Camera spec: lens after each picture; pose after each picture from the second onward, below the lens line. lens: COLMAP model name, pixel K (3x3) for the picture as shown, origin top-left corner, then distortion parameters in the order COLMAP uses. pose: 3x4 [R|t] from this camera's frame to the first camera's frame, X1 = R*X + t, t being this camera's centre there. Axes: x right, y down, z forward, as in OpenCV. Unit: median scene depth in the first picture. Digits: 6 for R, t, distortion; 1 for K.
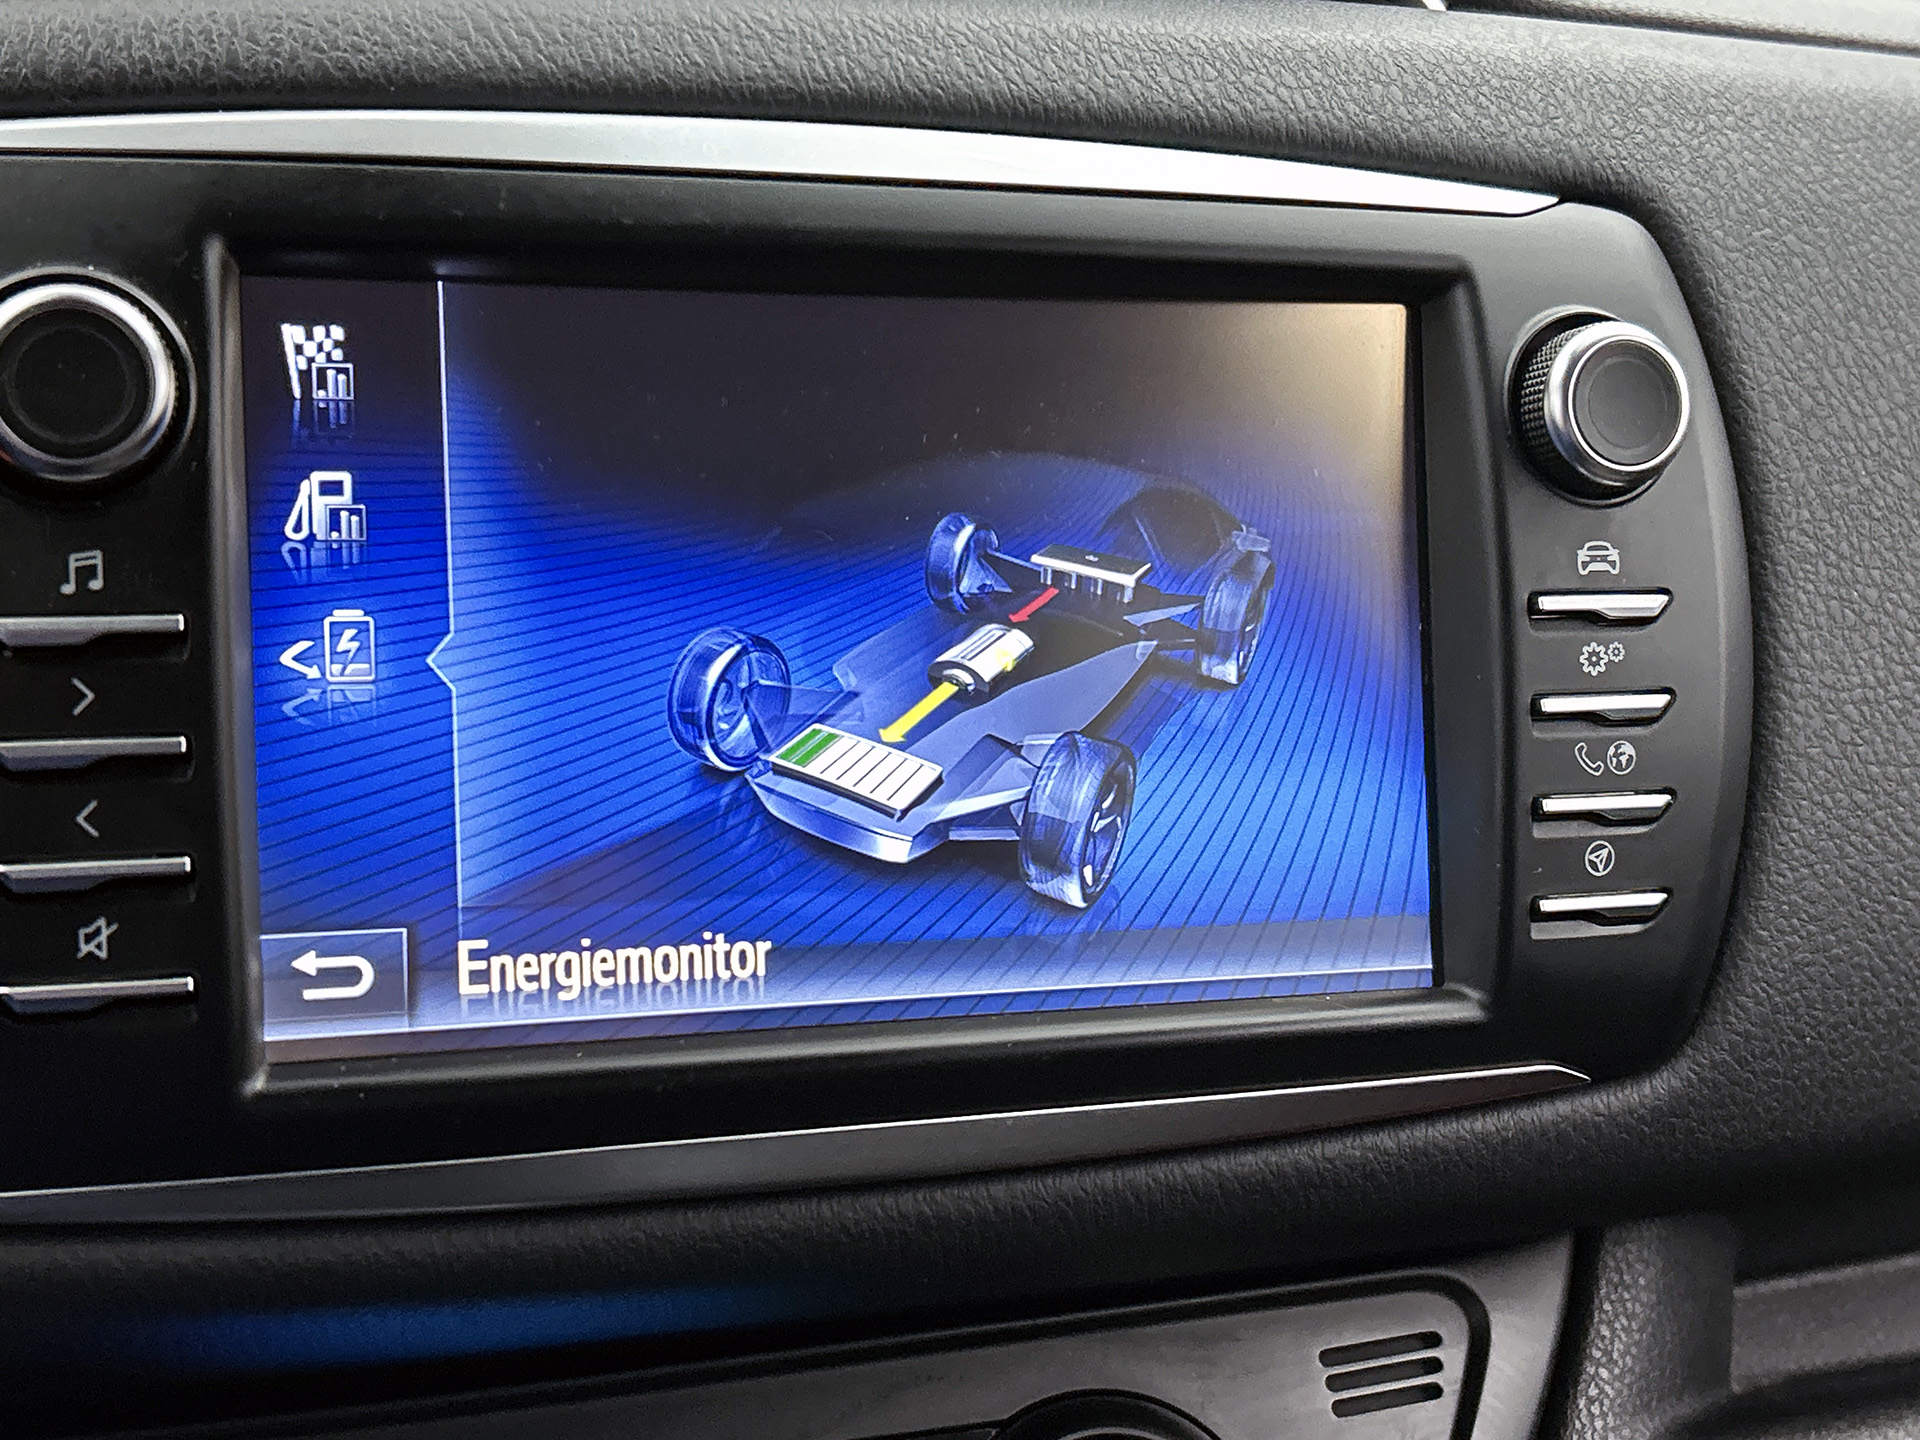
lens RADIAL K [[2611.1, 0, 960.0], [0, 2611.1, 720.0], [0, 0, 1]] dist [0.125971, -0.410767]
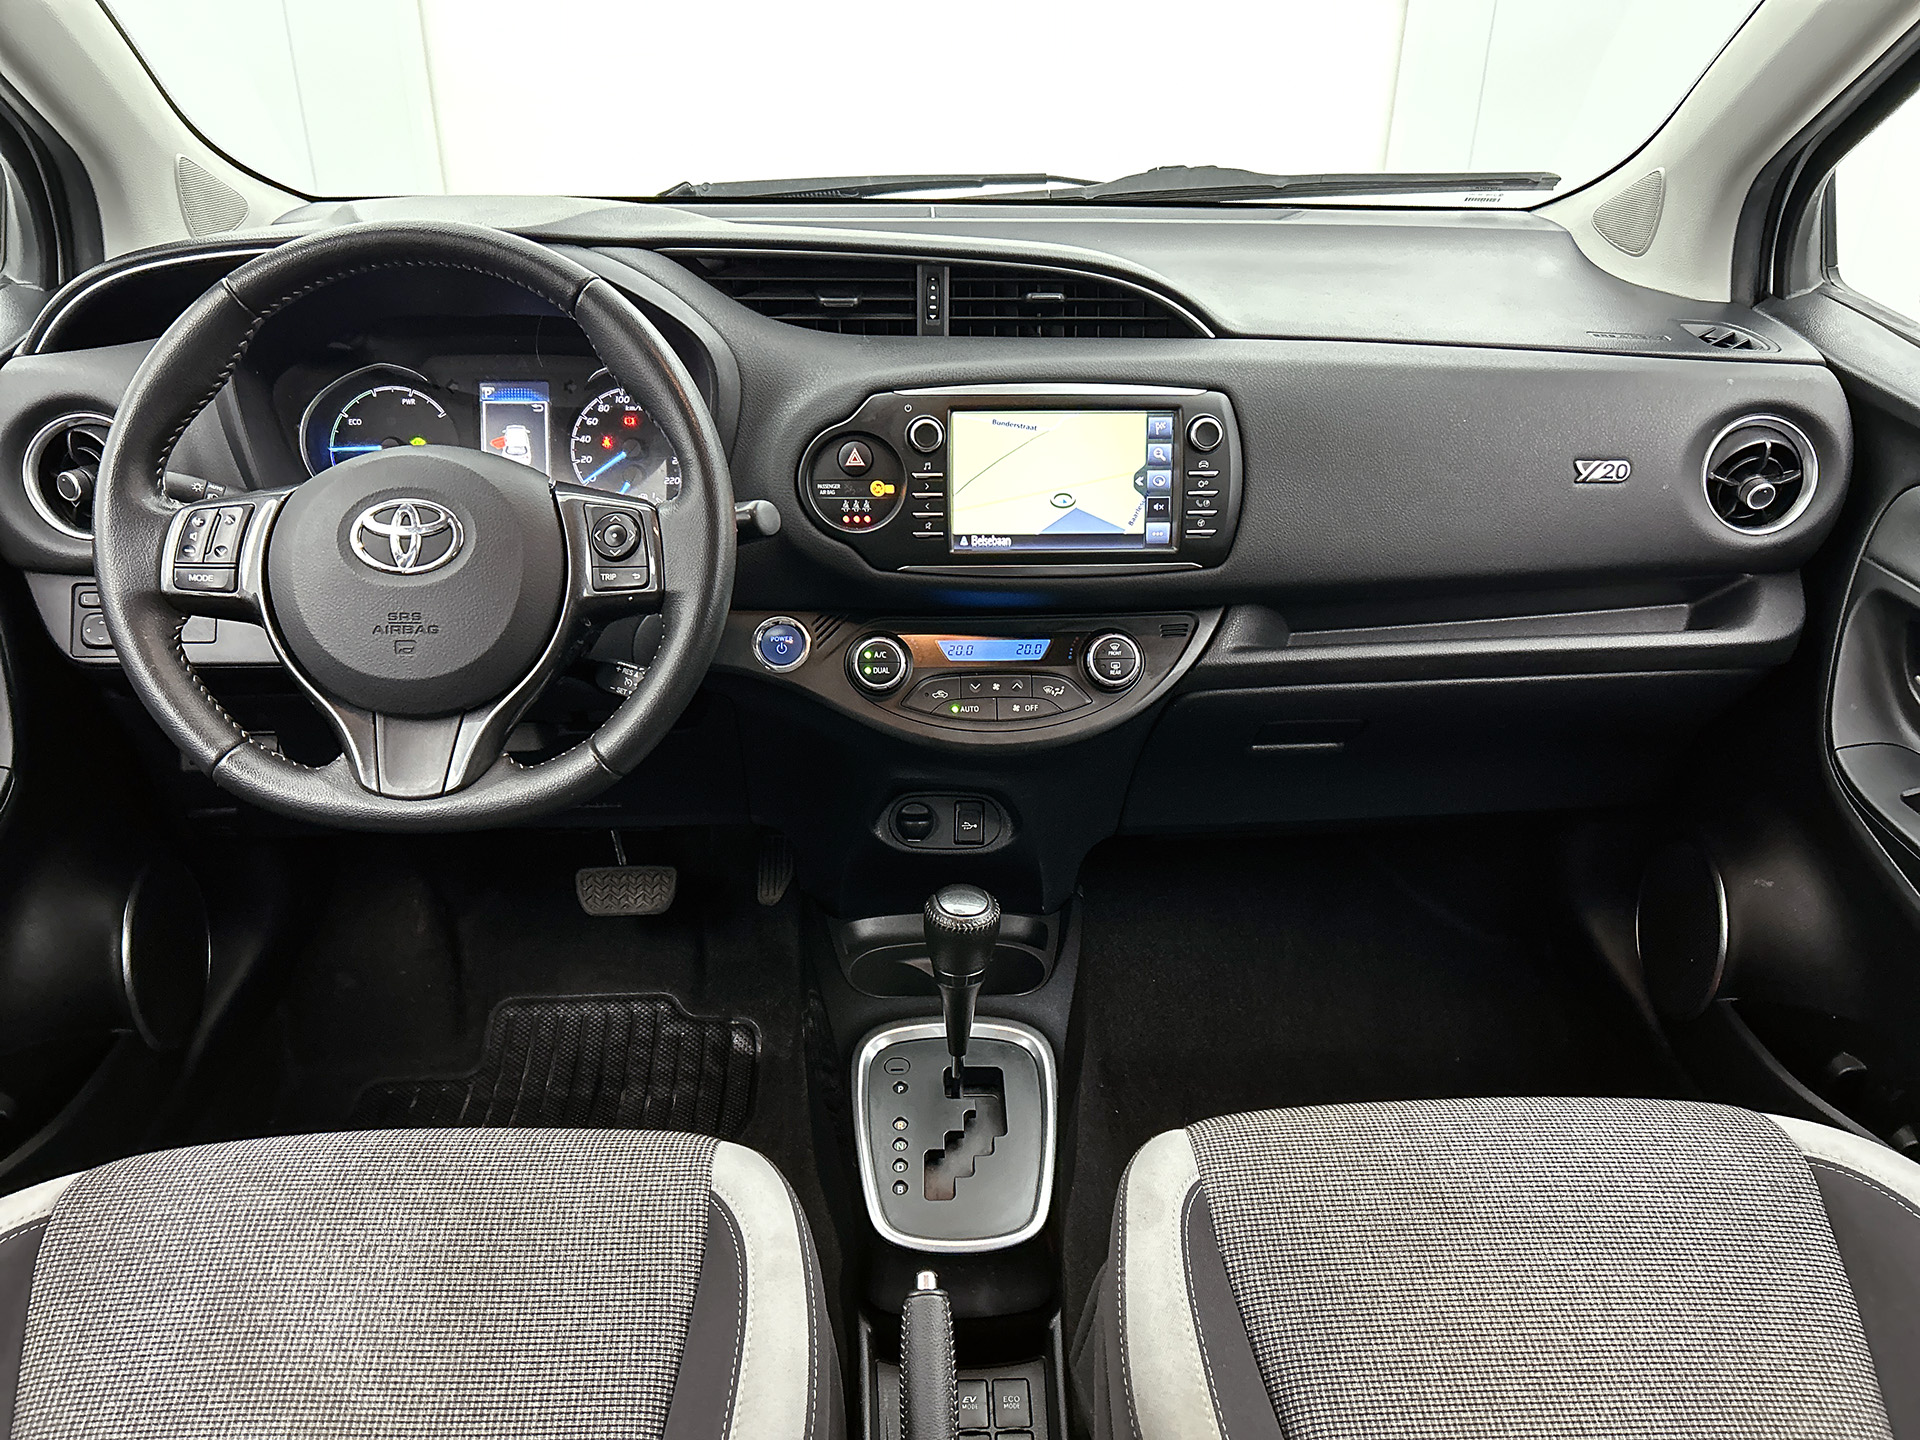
lens RADIAL K [[1396.8, 0, 951.3], [0, 1396.8, 759.1], [0, 0, 1]] dist [0.011096, 0.003326]
pose [[0.953525, 0.077956, -0.291054, 0.603720], [-0.022258, 0.981536, 0.189976, -0.004094], [0.300490, -0.174668, 0.937655, -1.804643]]
